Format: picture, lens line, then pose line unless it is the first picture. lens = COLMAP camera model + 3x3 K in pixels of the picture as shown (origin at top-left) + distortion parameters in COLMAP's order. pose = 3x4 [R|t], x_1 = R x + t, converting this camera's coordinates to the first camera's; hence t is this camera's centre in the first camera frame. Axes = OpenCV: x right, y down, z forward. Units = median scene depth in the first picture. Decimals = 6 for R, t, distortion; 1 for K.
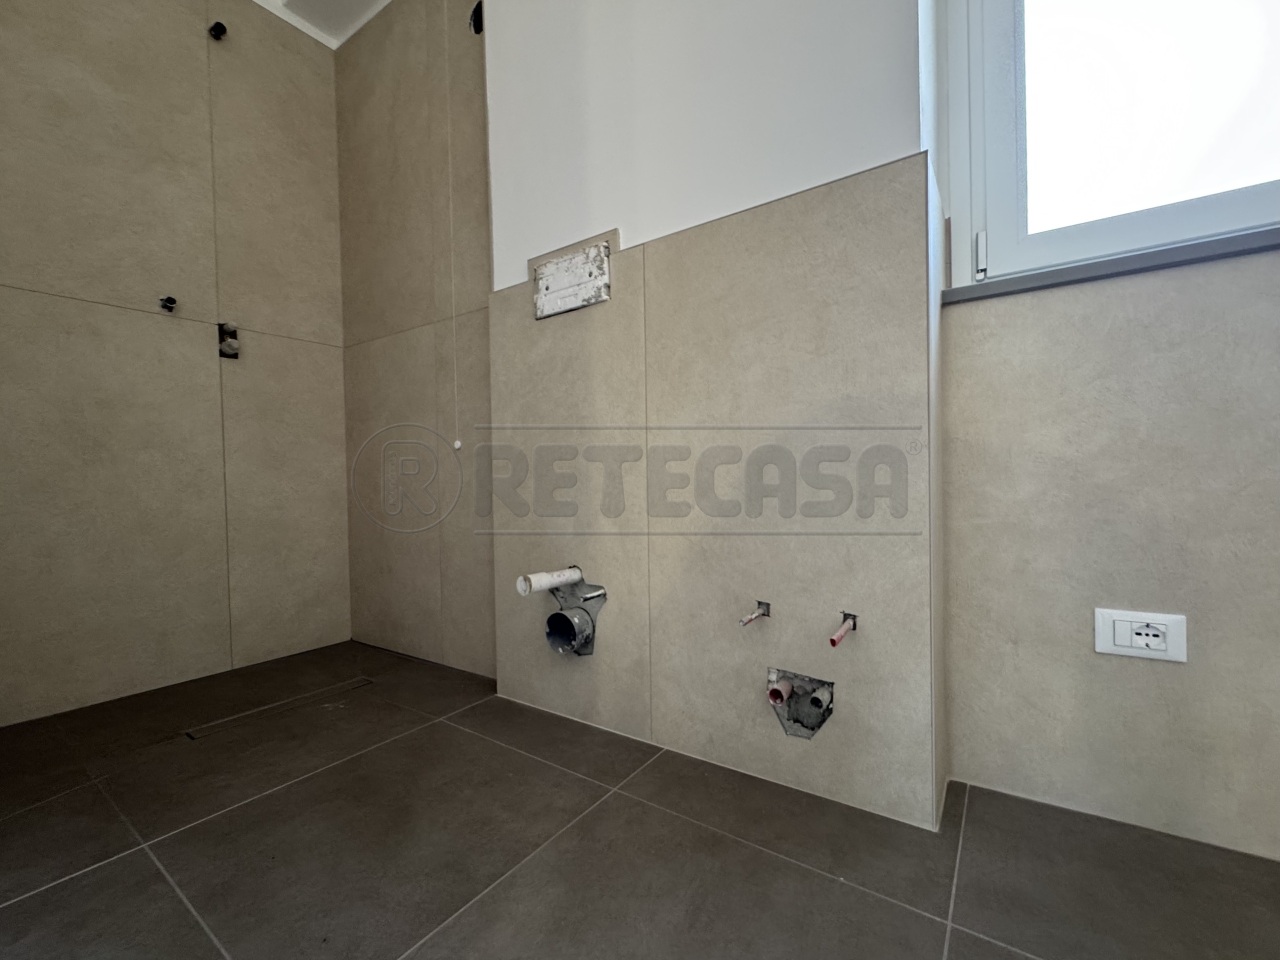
lens RADIAL K [[529.3, 0, 637.5], [0, 529.3, 482.4], [0, 0, 1]] dist [-0.001066, 0.000215]
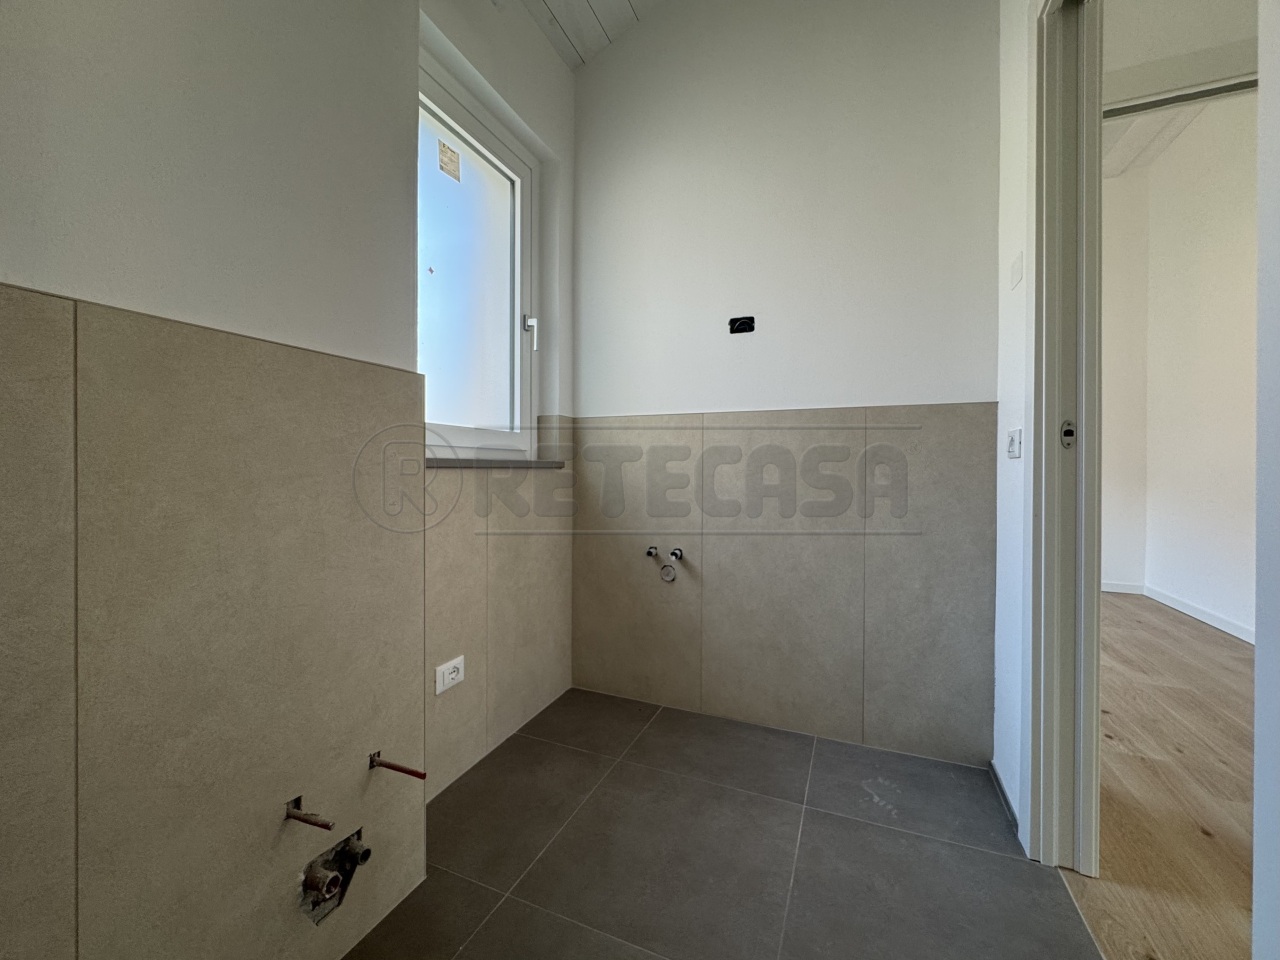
lens RADIAL K [[515.8, 0, 638.0], [0, 515.8, 471.3], [0, 0, 1]] dist [-0.001351, -0.000064]
pose [[-0.200117, 0.015844, 0.979644, -0.590898], [0.010661, 0.999845, -0.013993, -0.244391], [-0.979714, 0.007644, -0.200255, 0.503284]]
